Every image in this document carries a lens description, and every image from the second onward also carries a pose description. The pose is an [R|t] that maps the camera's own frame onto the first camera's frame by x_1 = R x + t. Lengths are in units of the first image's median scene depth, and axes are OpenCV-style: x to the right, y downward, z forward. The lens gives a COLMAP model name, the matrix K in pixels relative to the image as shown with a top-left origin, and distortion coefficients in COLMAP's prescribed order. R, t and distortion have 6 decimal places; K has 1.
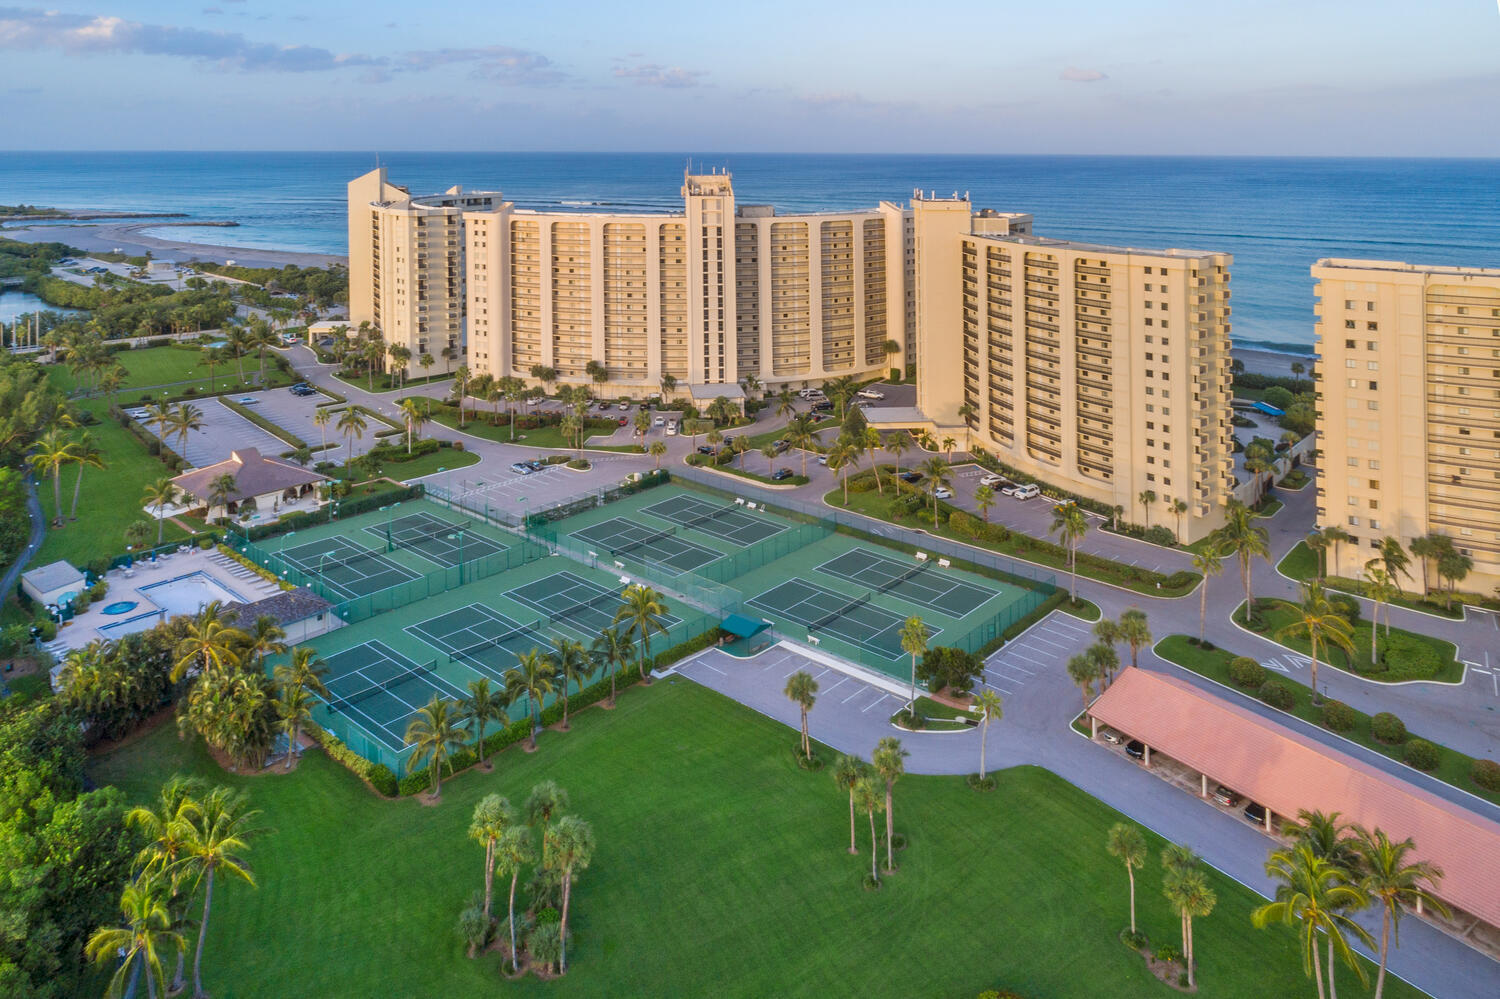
lens RADIAL K [[1112.4, 0, 757.1], [0, 1112.4, 100.6], [0, 0, 1]] dist [0.007679, -0.006147]
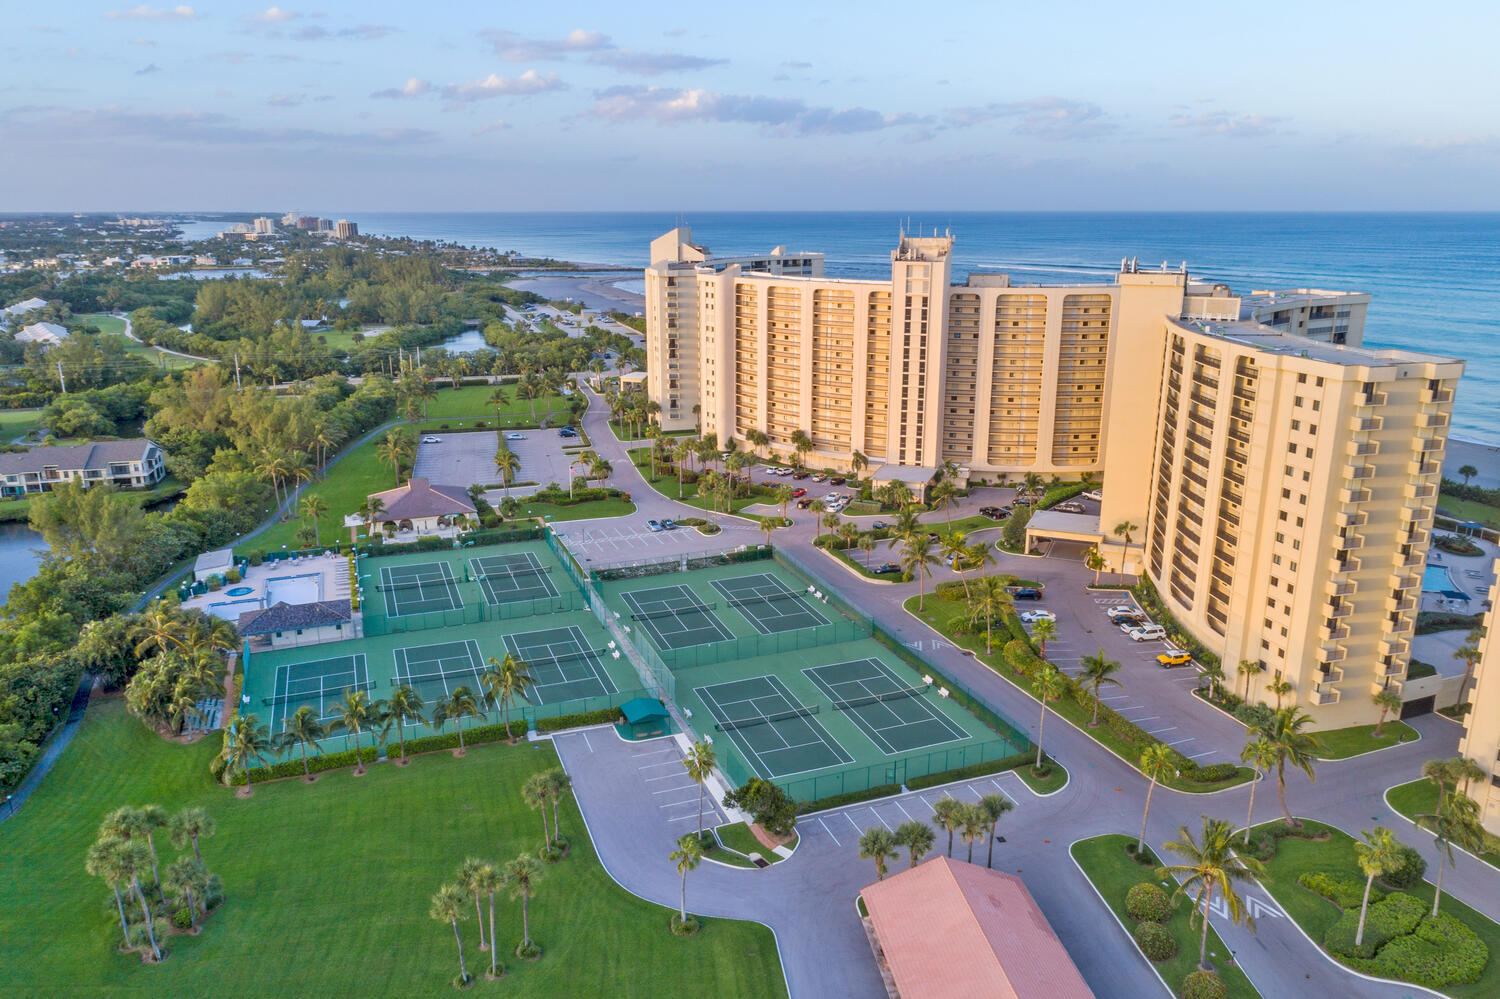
lens RADIAL K [[1081.5, 0, 723.8], [0, 1081.5, 503.1], [0, 0, 1]] dist [0.001685, 0.002664]
pose [[0.878700, 0.121251, -0.461719, 0.242972], [0.024792, 0.954309, 0.297791, 0.009122], [0.476730, -0.273116, 0.835545, 0.152338]]
